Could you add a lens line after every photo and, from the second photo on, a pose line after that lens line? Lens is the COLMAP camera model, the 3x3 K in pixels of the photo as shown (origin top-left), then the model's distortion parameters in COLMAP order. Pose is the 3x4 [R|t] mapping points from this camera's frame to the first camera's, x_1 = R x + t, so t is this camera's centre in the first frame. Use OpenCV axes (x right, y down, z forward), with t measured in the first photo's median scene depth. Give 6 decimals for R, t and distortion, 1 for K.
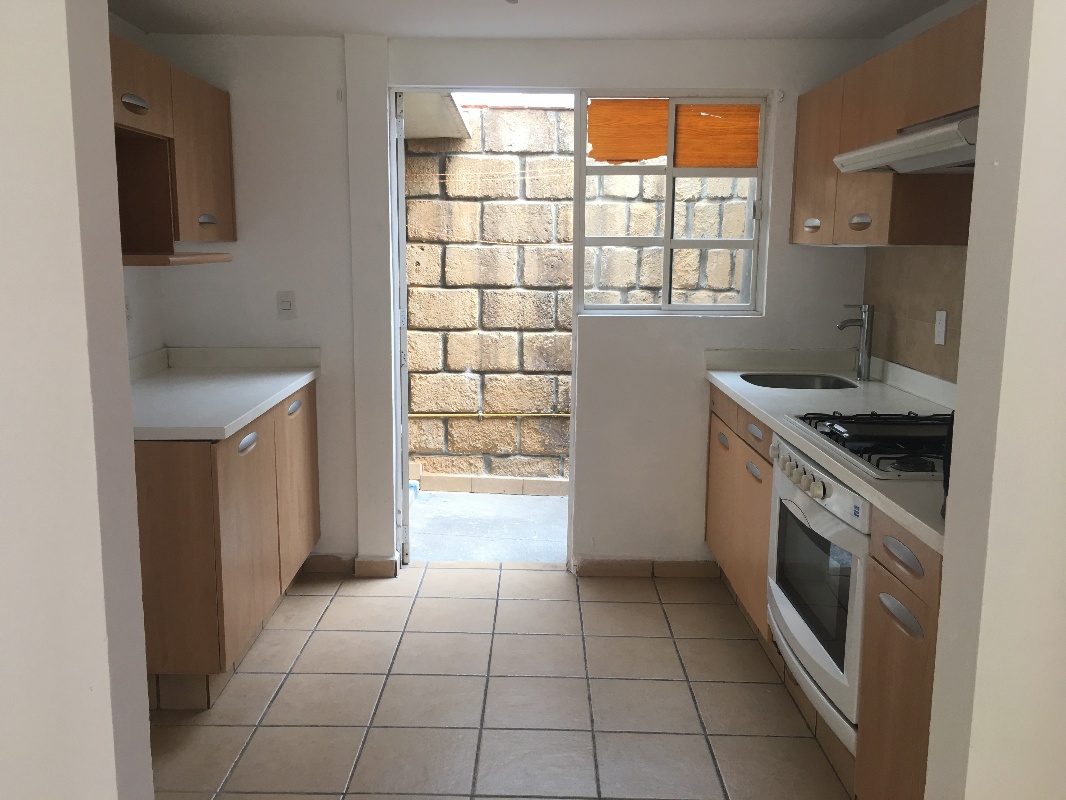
lens RADIAL K [[907.5, 0, 531.4], [0, 907.5, 389.0], [0, 0, 1]] dist [0.077689, -0.116605]
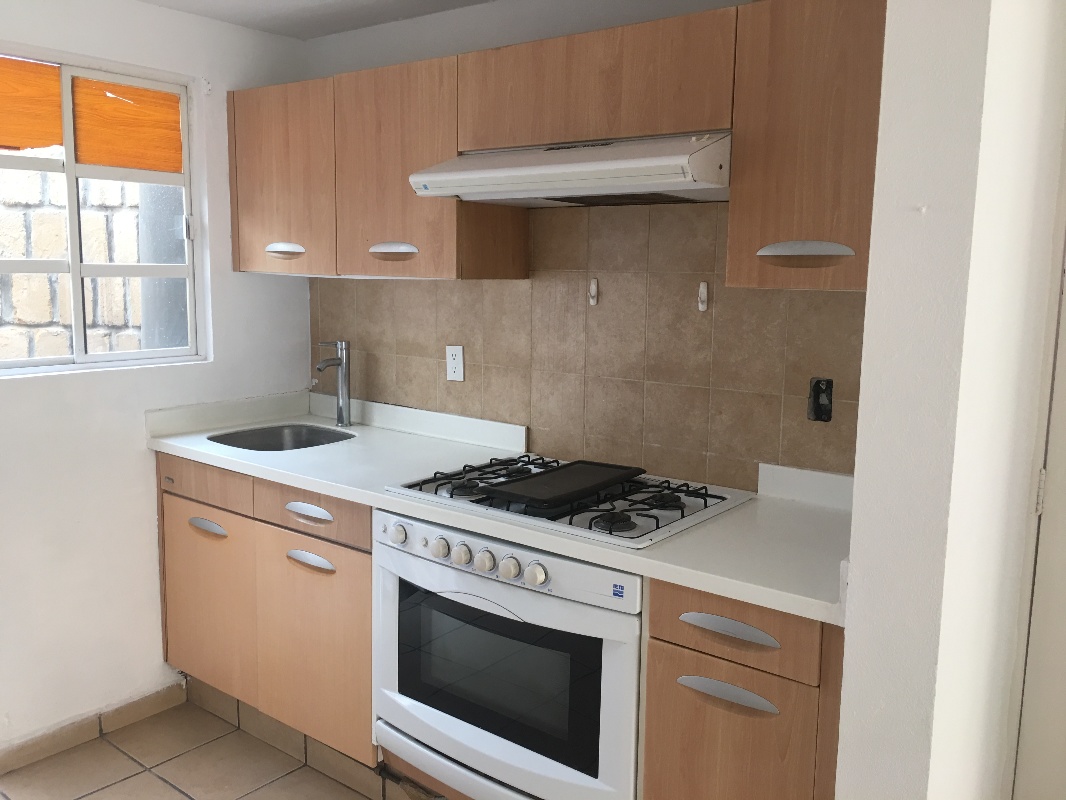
lens RADIAL K [[907.5, 0, 531.4], [0, 907.5, 389.0], [0, 0, 1]] dist [0.077689, -0.116605]
pose [[0.621860, -0.102972, 0.776329, -0.199848], [0.113201, 0.992726, 0.040997, -0.058194], [-0.774904, 0.062386, 0.628993, 0.288186]]
